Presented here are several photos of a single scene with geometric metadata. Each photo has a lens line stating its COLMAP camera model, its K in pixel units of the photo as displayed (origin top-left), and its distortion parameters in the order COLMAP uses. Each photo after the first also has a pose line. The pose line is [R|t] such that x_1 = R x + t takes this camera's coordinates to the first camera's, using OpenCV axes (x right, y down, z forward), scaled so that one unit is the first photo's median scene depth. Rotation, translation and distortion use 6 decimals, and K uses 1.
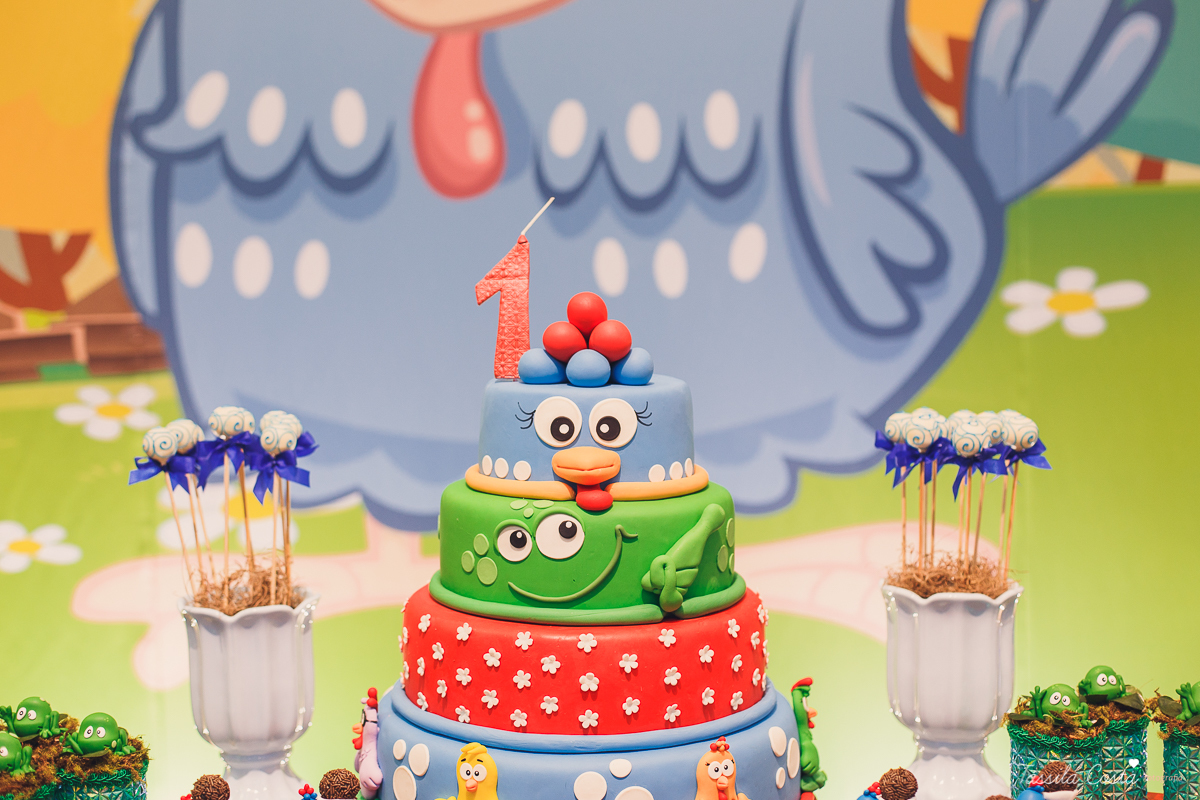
lens RADIAL K [[1836.4, 0, 600.0], [0, 1836.4, 400.0], [0, 0, 1]] dist [-0.018767, -0.081466]
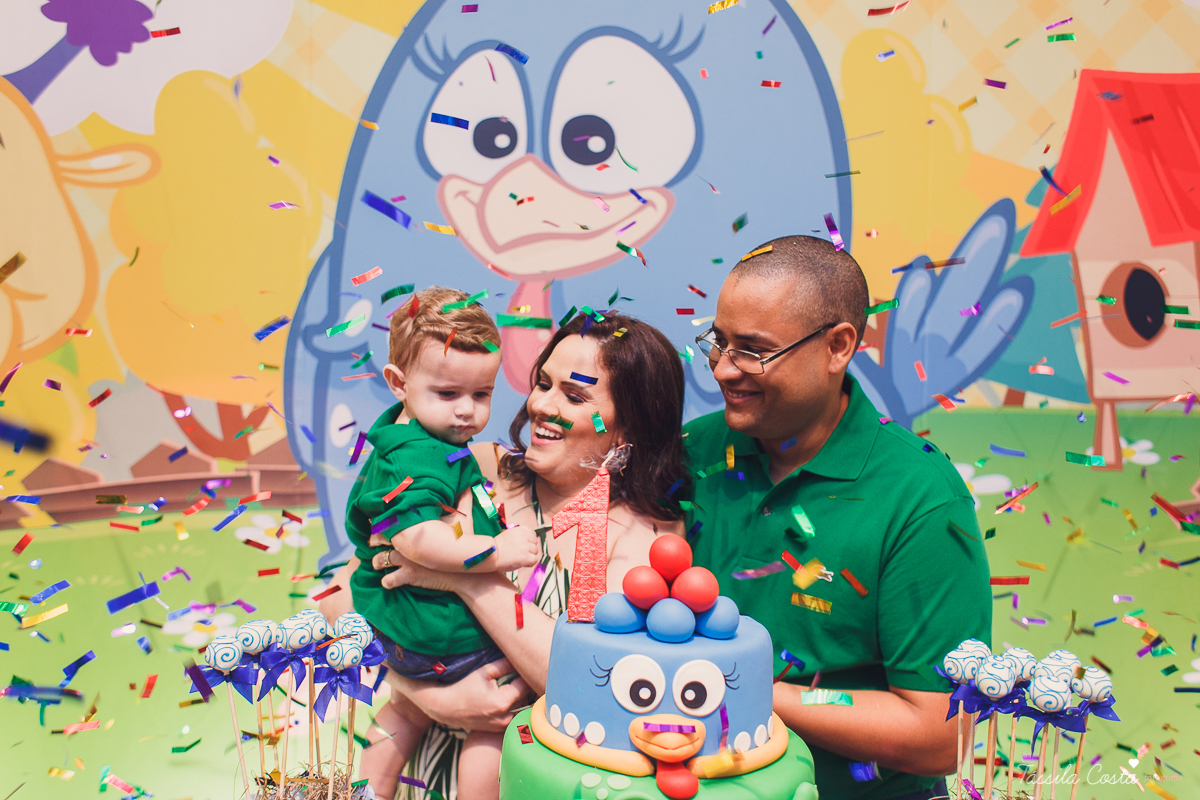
lens RADIAL K [[946.2, 0, 600.0], [0, 946.2, 400.0], [0, 0, 1]] dist [0.025705, -0.002996]
pose [[0.998886, 0.047010, 0.004047, -0.048127], [-0.046462, 0.994931, -0.089186, -0.081209], [-0.008219, 0.088898, 0.996007, 0.504390]]
